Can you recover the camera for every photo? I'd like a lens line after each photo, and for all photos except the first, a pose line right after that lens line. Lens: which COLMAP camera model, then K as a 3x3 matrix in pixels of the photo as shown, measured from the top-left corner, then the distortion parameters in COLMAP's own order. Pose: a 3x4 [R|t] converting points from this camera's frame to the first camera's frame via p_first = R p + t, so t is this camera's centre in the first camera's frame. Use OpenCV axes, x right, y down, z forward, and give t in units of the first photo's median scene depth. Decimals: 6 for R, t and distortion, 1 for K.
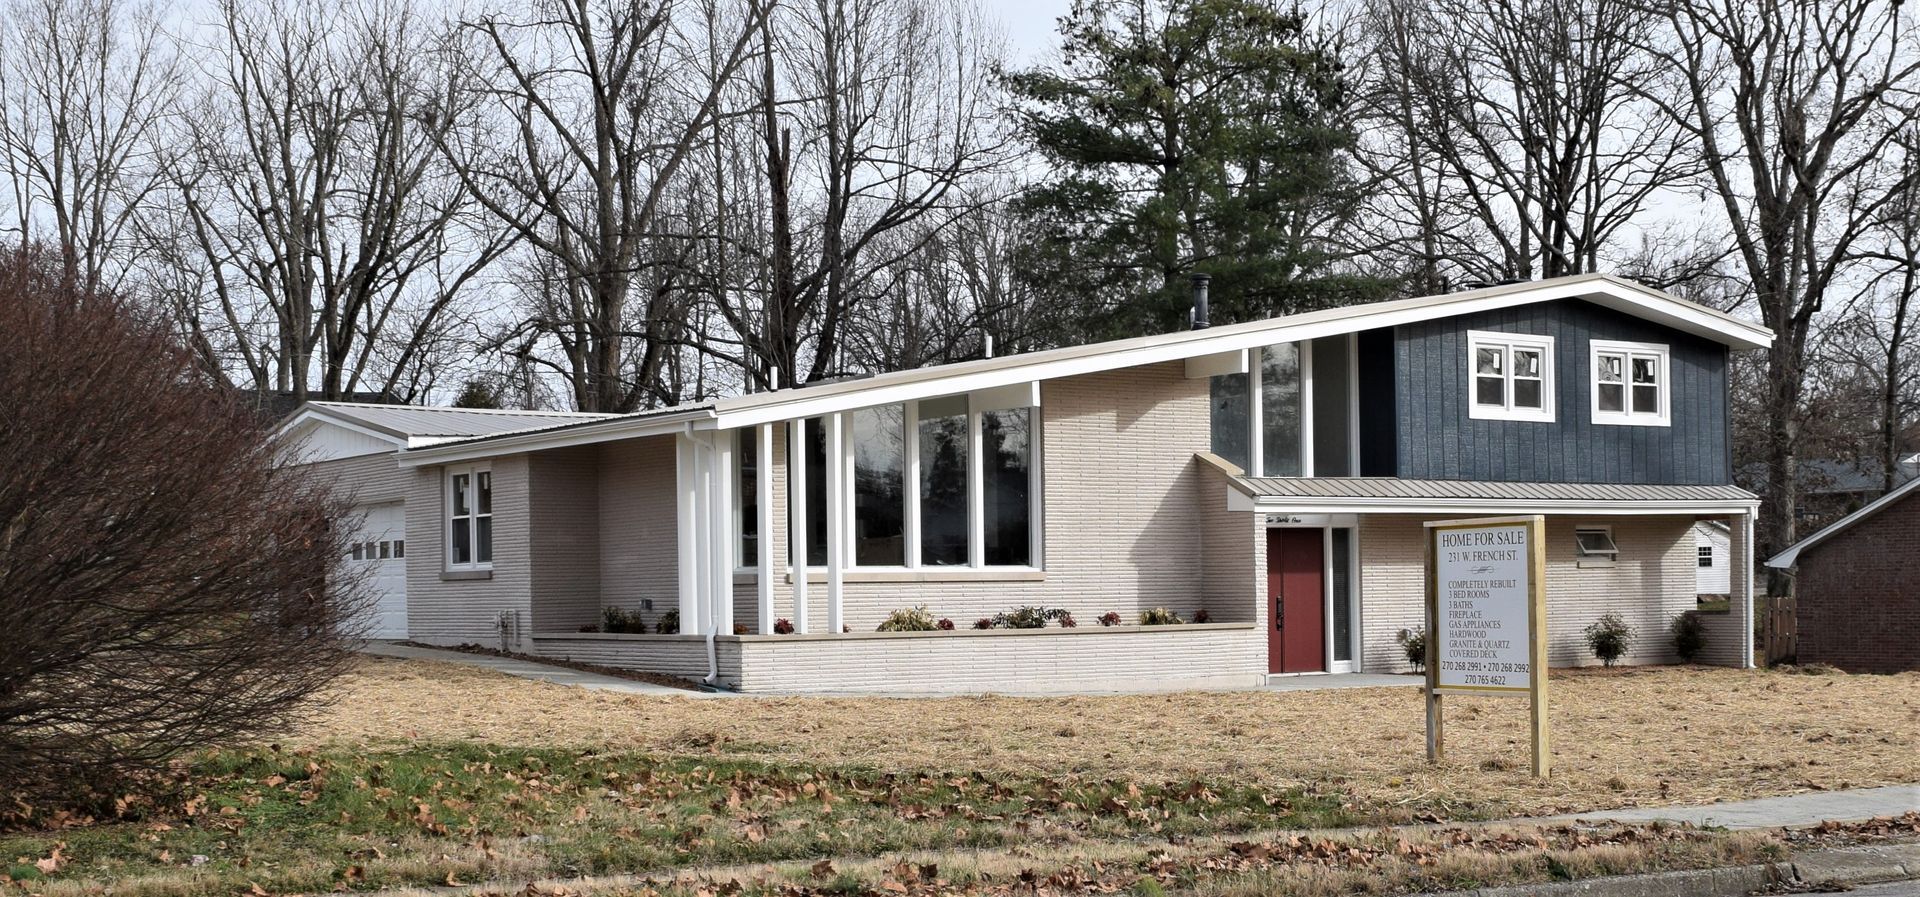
lens RADIAL K [[2784.3, 0, 960.0], [0, 2784.3, 448.5], [0, 0, 1]] dist [0.003641, 0.012053]
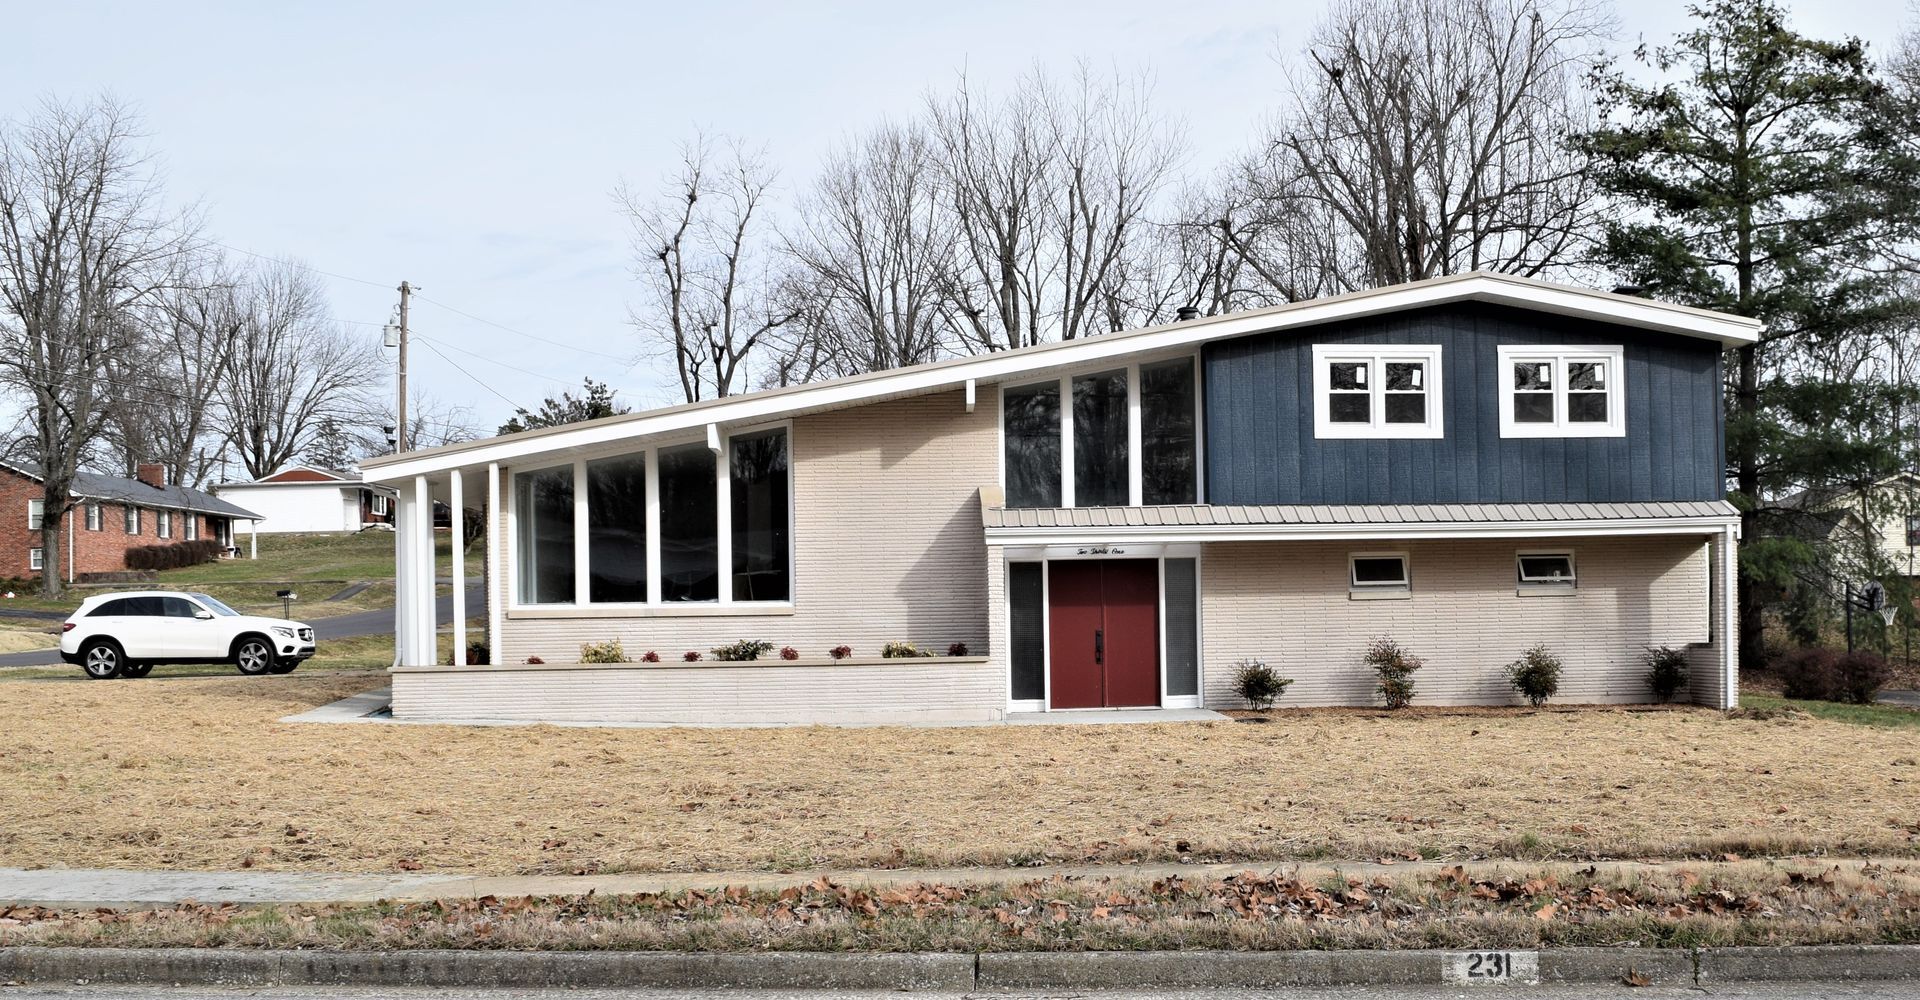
lens RADIAL K [[2146.9, 0, 960.0], [0, 2146.9, 500.0], [0, 0, 1]] dist [-0.006532, -0.010260]
pose [[0.849786, -0.031442, -0.526189, 0.454366], [0.030858, 0.999475, -0.009887, 0.013092], [0.526223, -0.007836, 0.850310, 0.319357]]
